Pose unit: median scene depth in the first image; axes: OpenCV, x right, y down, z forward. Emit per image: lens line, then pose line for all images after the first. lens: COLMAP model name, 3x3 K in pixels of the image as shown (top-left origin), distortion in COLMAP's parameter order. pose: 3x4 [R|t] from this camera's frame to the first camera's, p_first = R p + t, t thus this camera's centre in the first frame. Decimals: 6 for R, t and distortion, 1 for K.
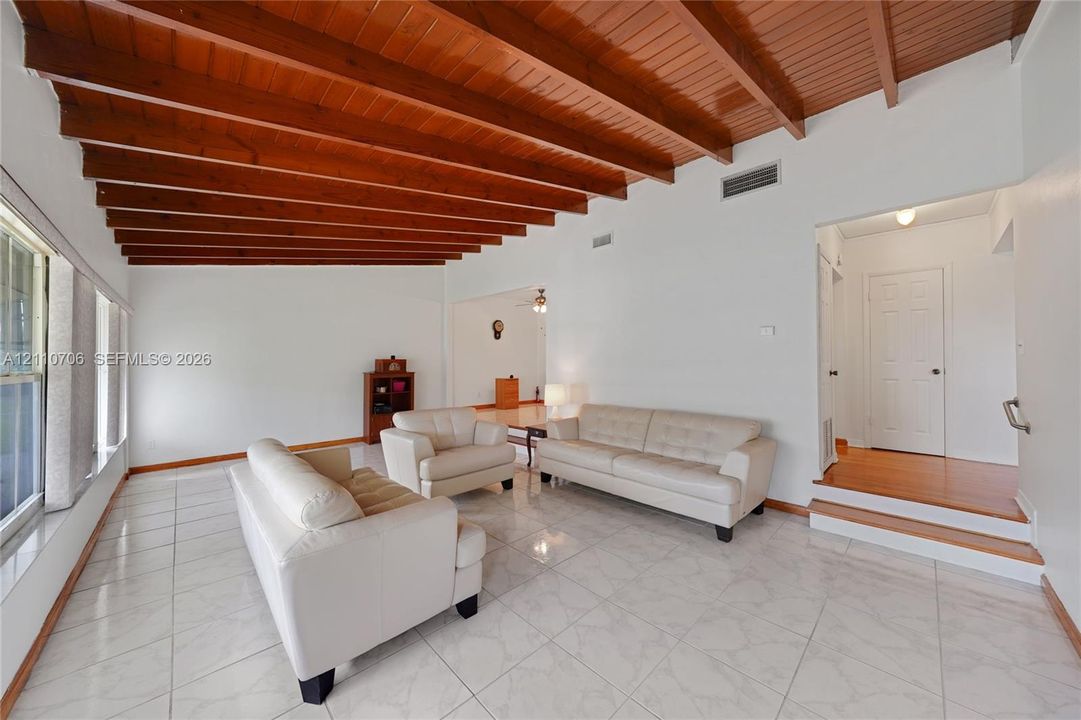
lens RADIAL K [[375.5, 0, 541.0], [0, 375.5, 354.6], [0, 0, 1]] dist [-0.000365, 0.001651]
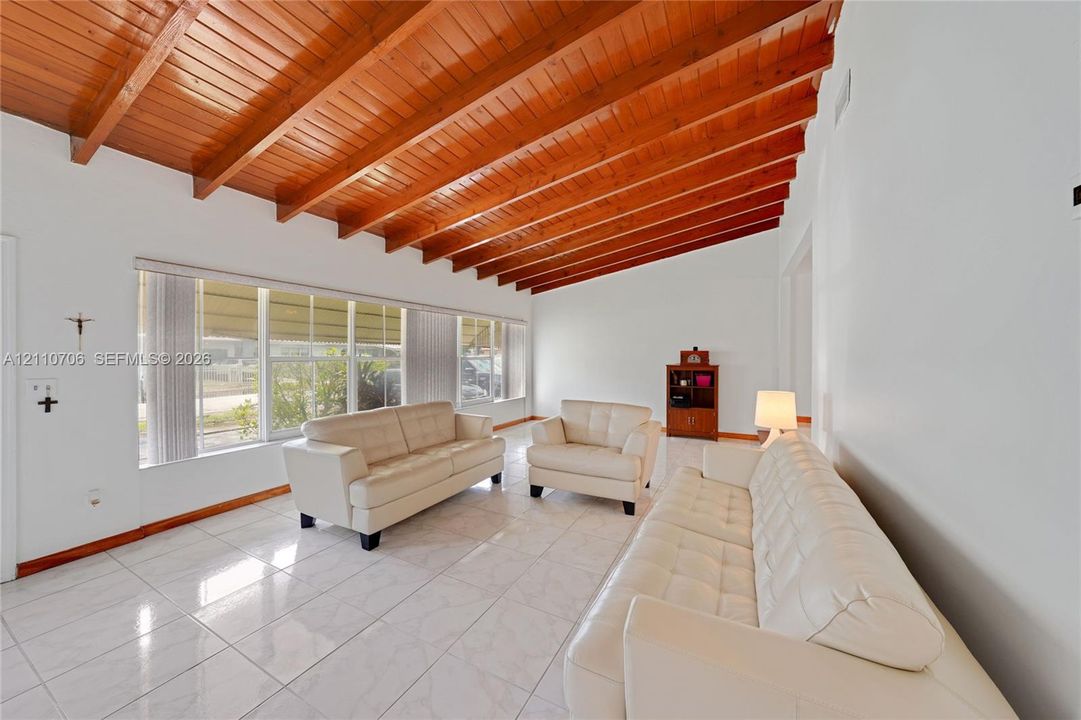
lens RADIAL K [[375.5, 0, 545.9], [0, 375.5, 357.4], [0, 0, 1]] dist [-0.000365, 0.001651]
pose [[0.324451, 0.016432, -0.945760, 0.369242], [0.010291, 0.999729, 0.020900, 0.005731], [0.945847, -0.016514, 0.324194, 0.357547]]
